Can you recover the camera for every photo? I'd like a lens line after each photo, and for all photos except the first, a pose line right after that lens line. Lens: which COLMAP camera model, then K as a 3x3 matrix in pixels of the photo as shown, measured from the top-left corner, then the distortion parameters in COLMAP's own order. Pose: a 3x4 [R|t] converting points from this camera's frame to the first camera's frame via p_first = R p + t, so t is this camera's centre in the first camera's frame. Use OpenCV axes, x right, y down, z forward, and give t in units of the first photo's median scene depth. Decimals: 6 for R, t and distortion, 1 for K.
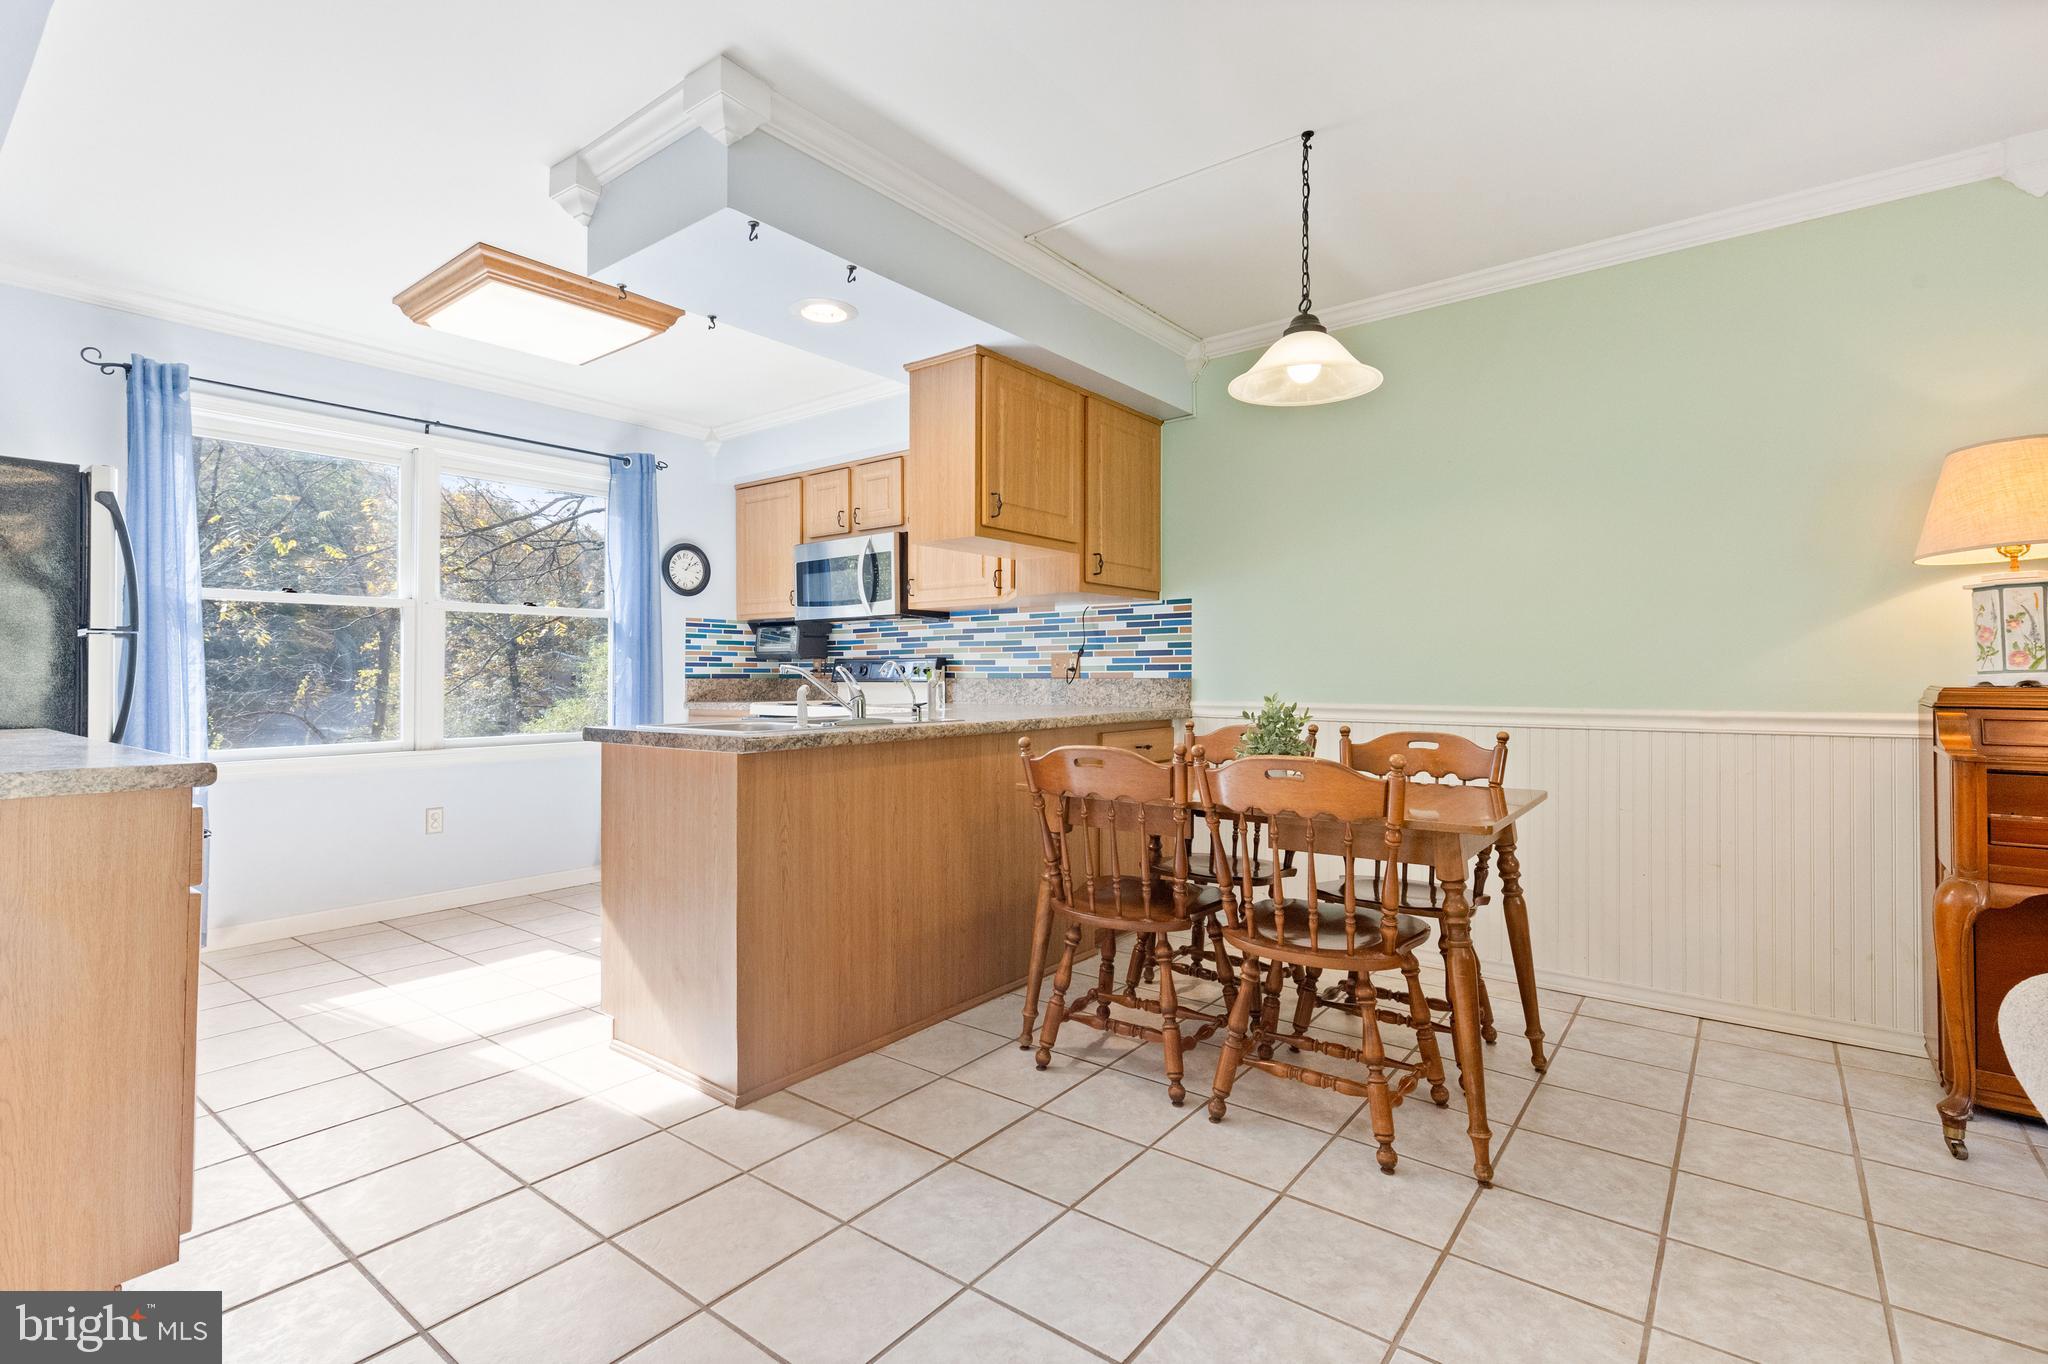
lens RADIAL K [[955.4, 0, 1014.1], [0, 955.4, 672.7], [0, 0, 1]] dist [0.012390, -0.000154]
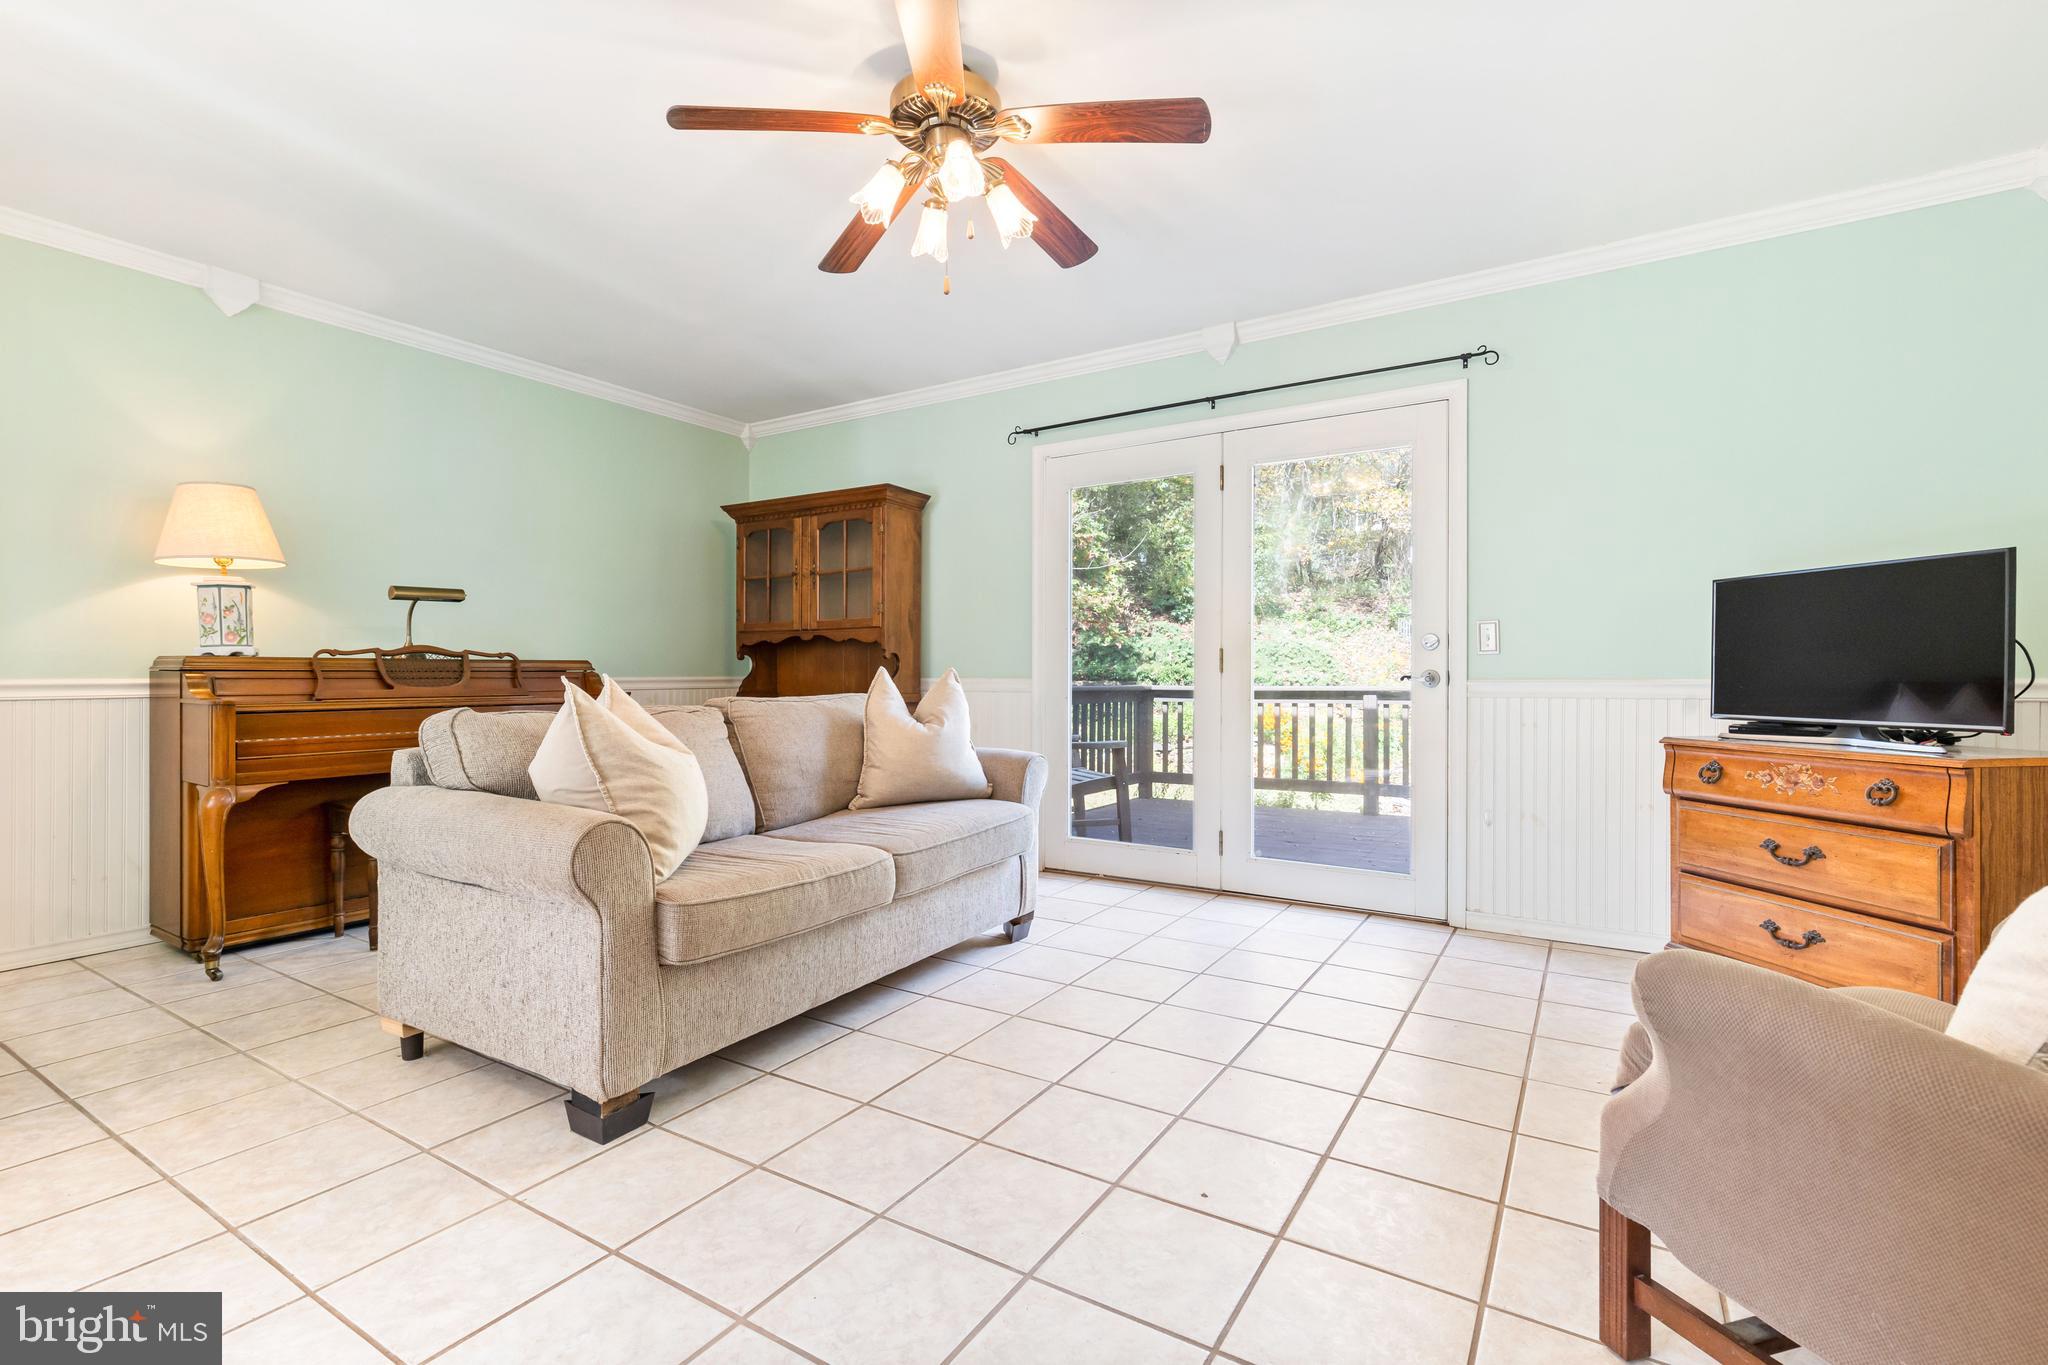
lens RADIAL K [[915.5, 0, 1032.8], [0, 915.5, 673.7], [0, 0, 1]] dist [0.006611, 0.000306]
pose [[-0.105605, 0.003370, 0.994402, -0.251199], [-0.001010, 0.999993, -0.003497, 0.024111], [-0.994408, -0.001374, -0.105601, -0.029009]]
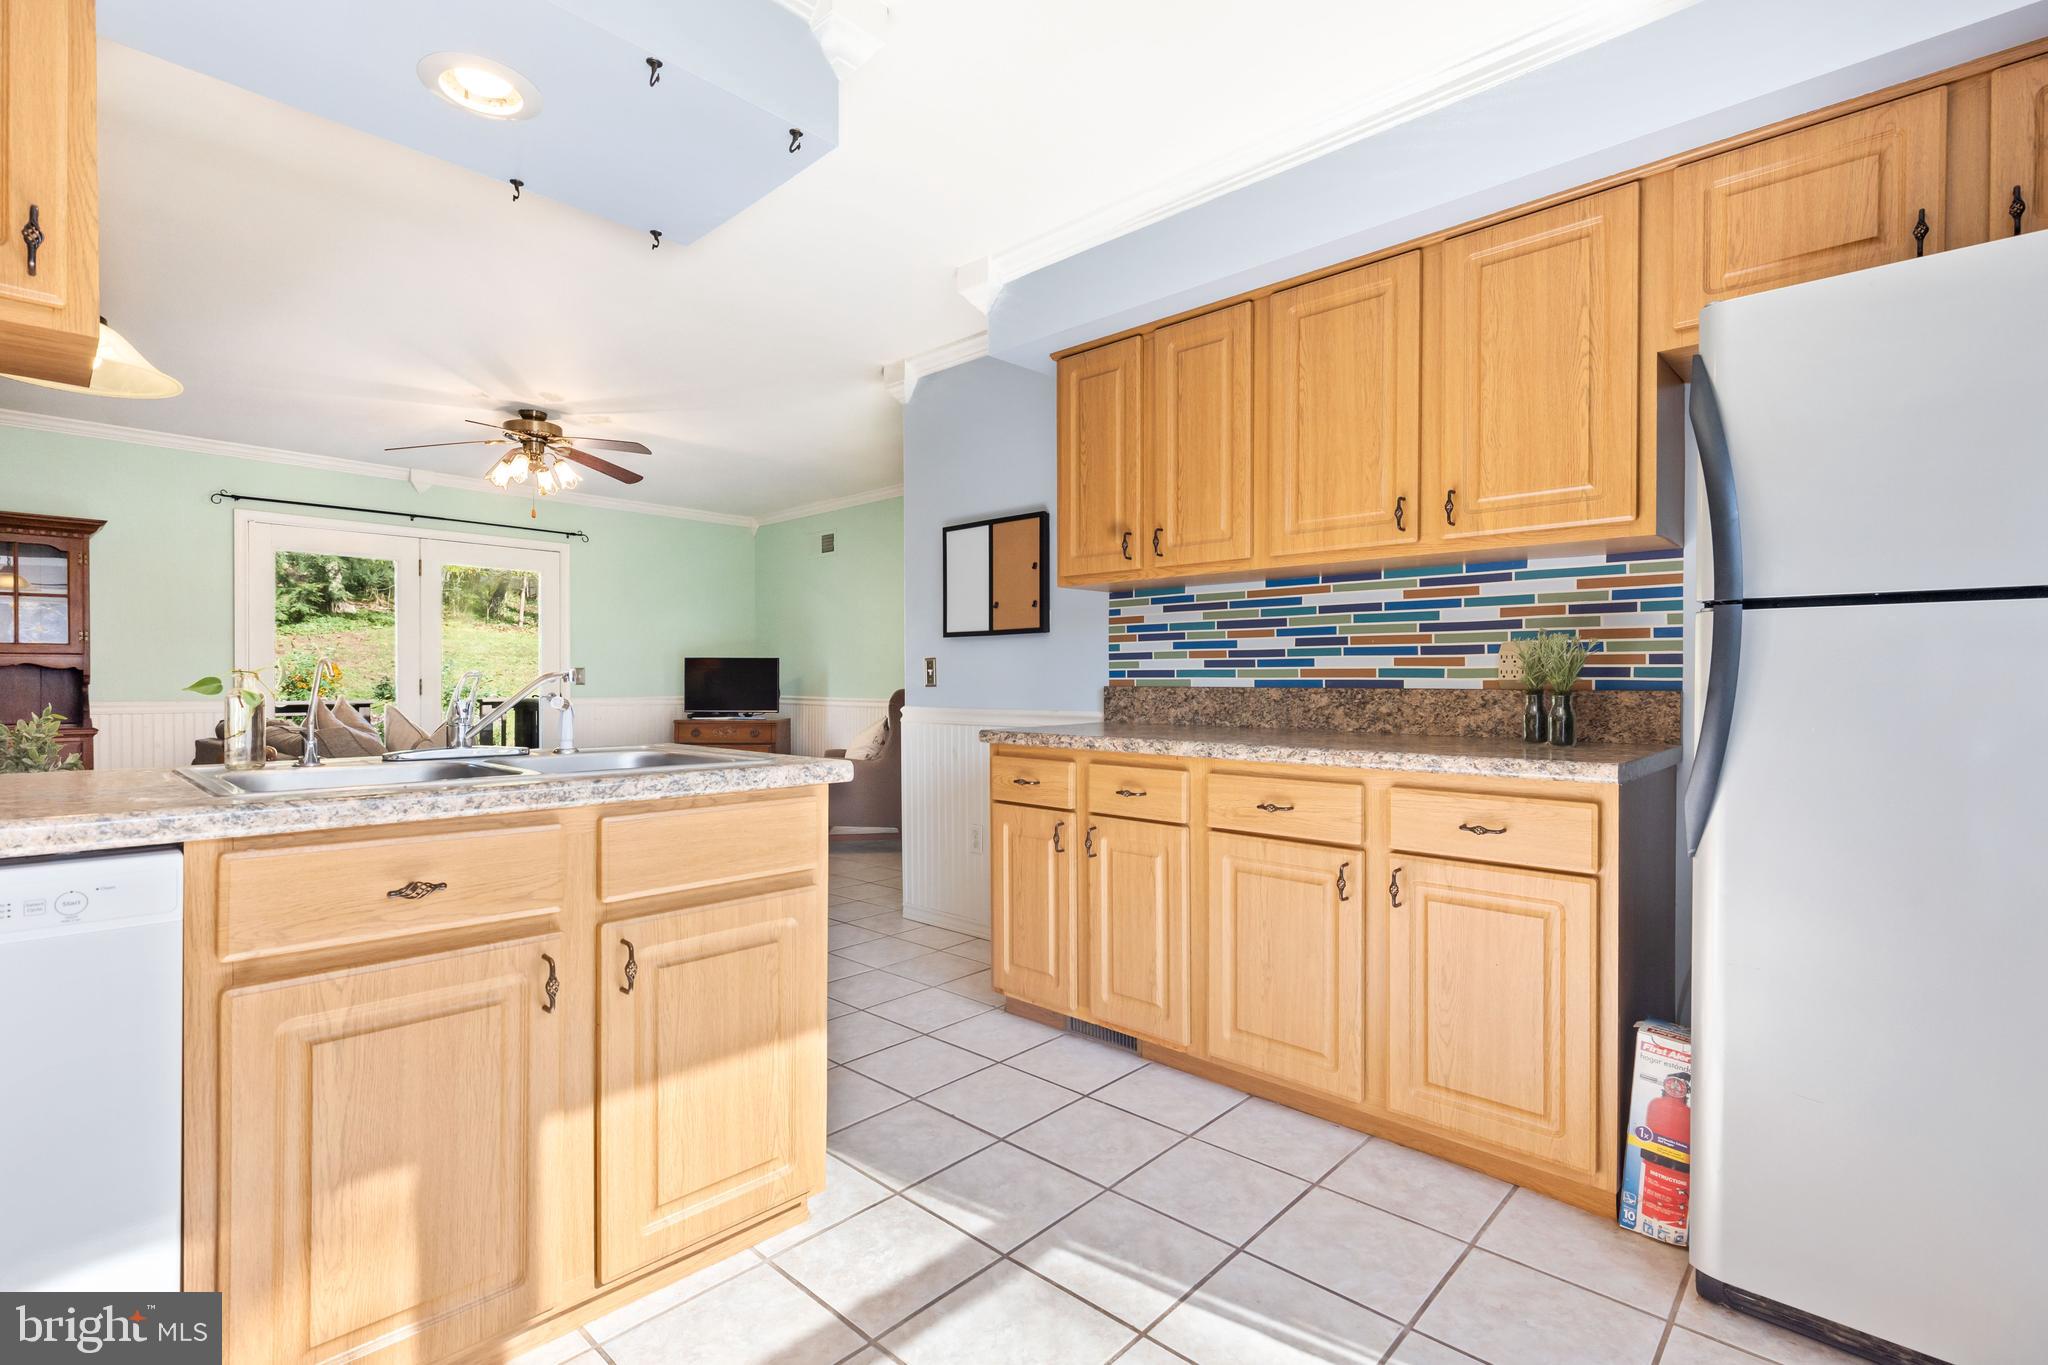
lens RADIAL K [[957.0, 0, 1024.0], [0, 957.0, 682.5], [0, 0, 1]] dist [-0.000195, -0.005822]
pose [[-0.997399, 0.001046, 0.072071, -0.382510], [0.000988, 0.999999, -0.000842, 0.001912], [-0.072072, -0.000769, -0.997399, 1.057387]]
